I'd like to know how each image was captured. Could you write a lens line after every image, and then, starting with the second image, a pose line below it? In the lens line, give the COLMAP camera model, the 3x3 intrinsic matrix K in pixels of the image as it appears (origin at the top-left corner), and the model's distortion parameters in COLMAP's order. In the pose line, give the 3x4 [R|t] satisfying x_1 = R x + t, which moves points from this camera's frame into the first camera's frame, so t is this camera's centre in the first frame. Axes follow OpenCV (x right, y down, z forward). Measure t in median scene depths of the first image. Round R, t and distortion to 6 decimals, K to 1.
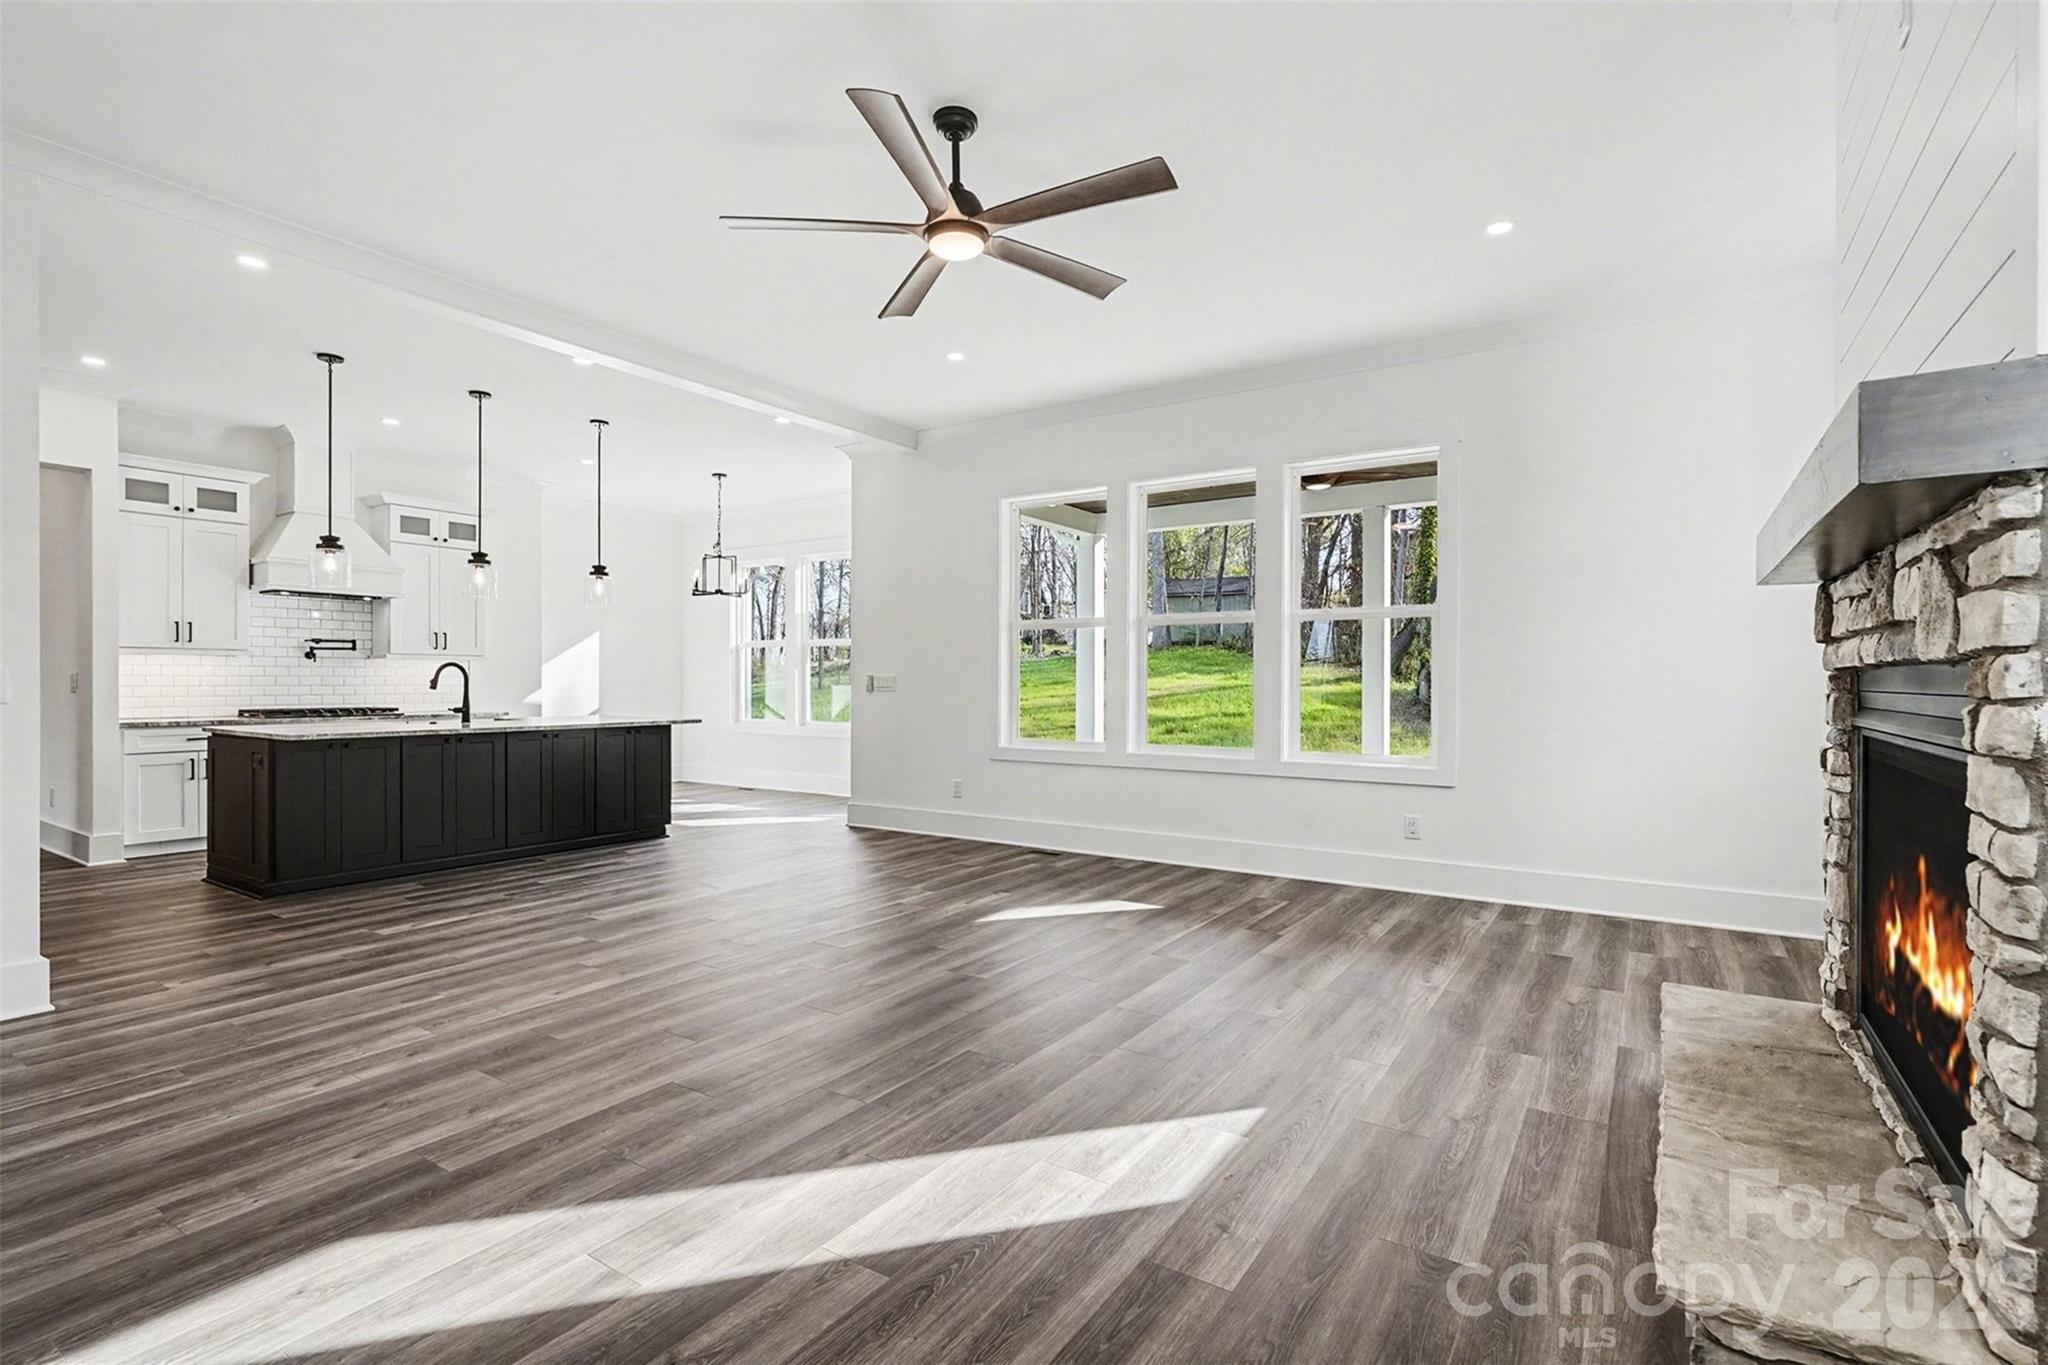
lens RADIAL K [[945.2, 0, 1024.8], [0, 945.2, 680.6], [0, 0, 1]] dist [0.002801, -0.001369]
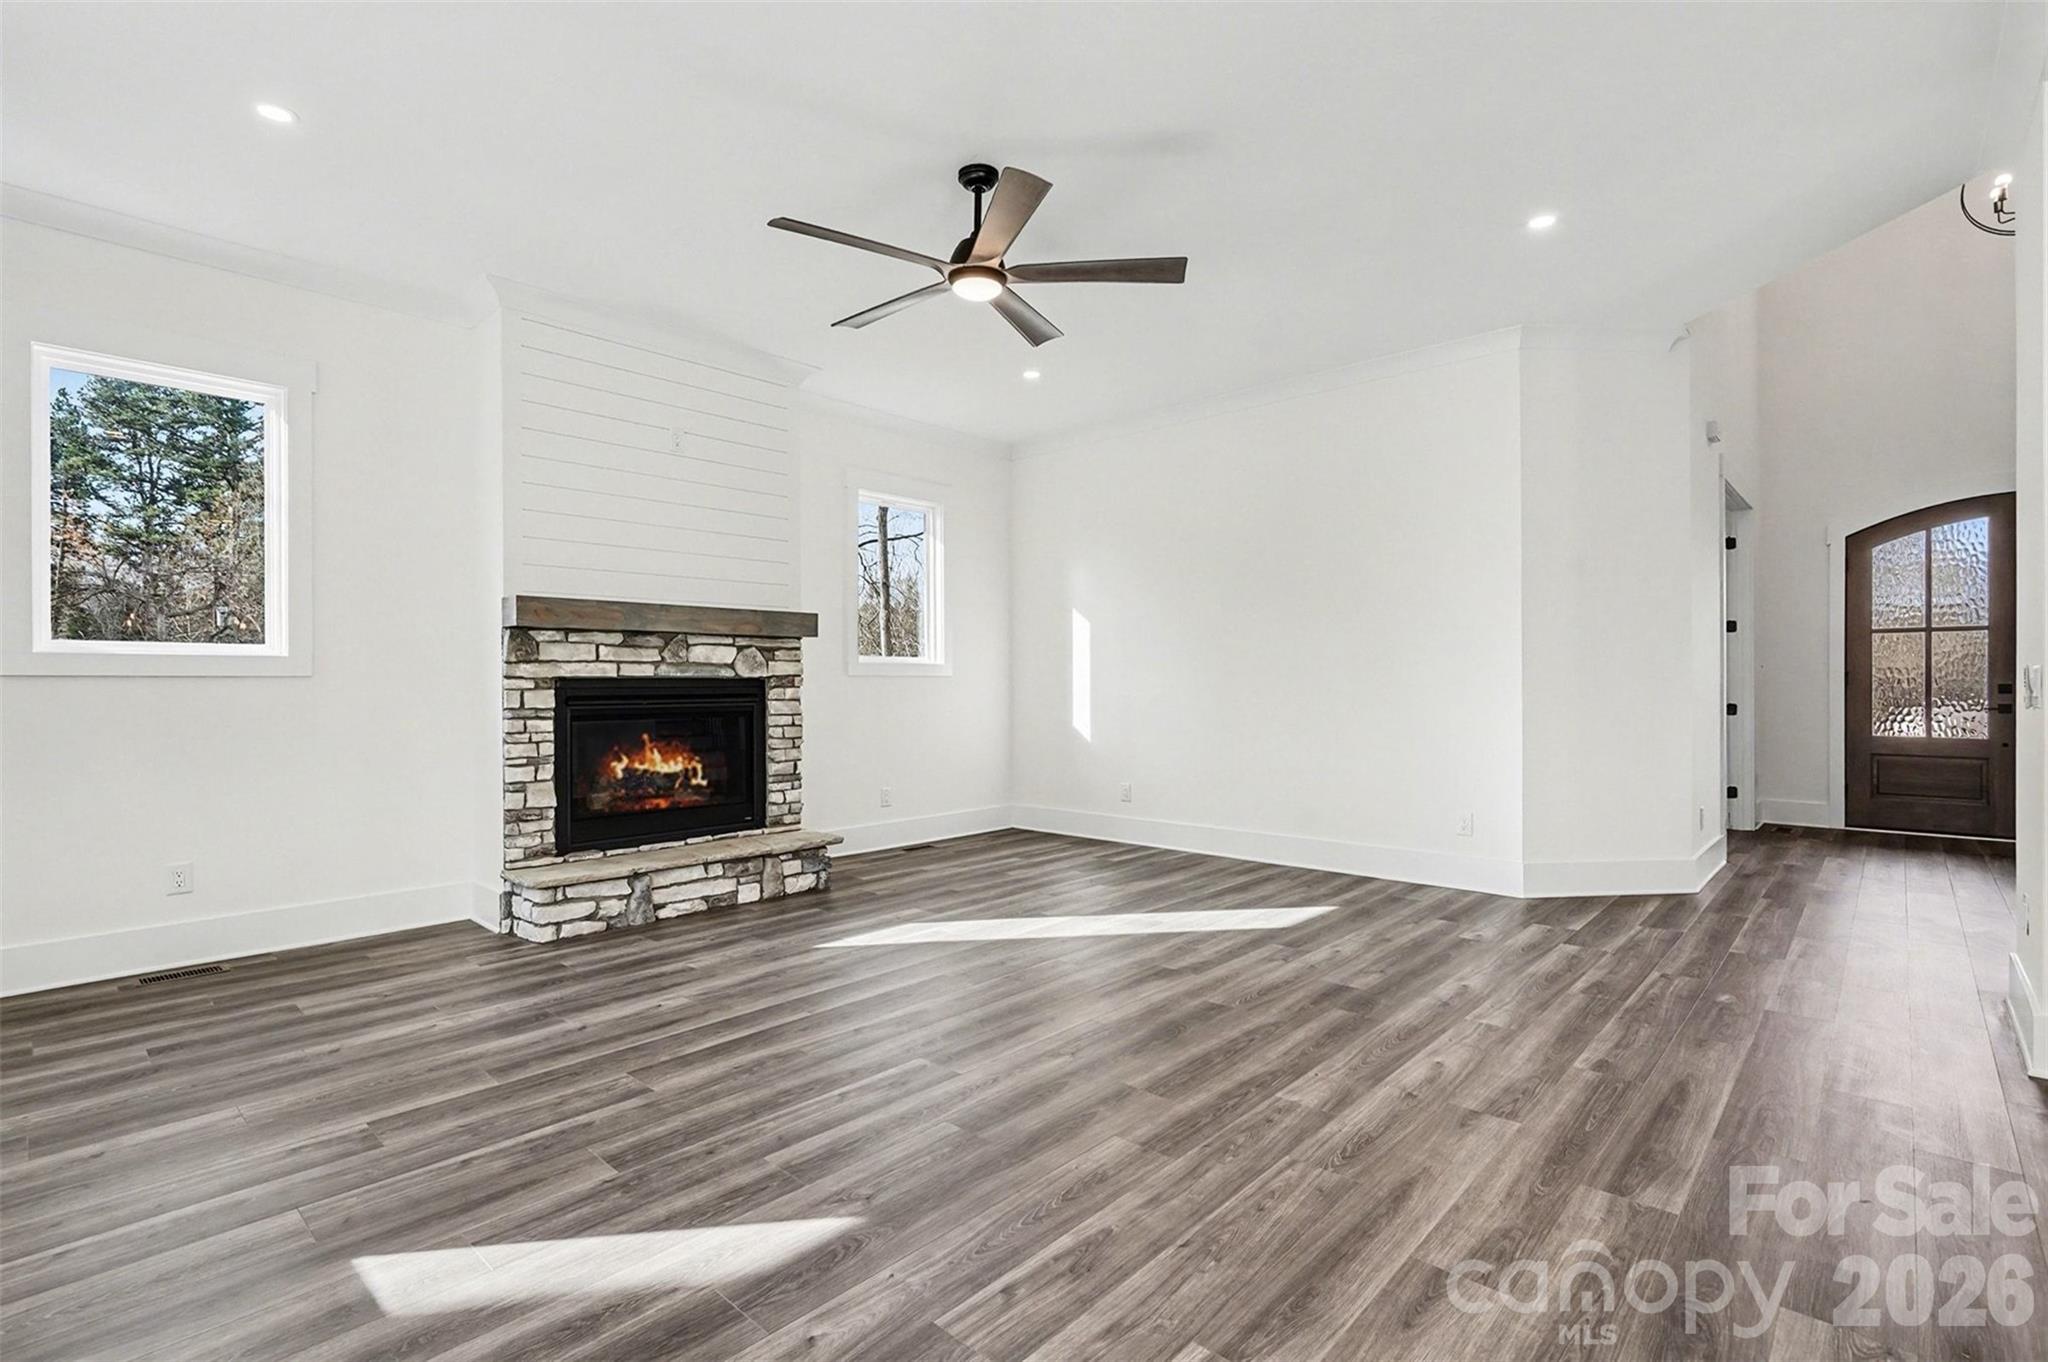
lens RADIAL K [[945.2, 0, 1012.2], [0, 945.2, 685.4], [0, 0, 1]] dist [0.002801, -0.001369]
pose [[-0.984551, 0.000780, 0.175098, -0.288006], [0.001896, 0.999979, 0.006209, -0.003525], [-0.175090, 0.006445, -0.984531, 1.970969]]
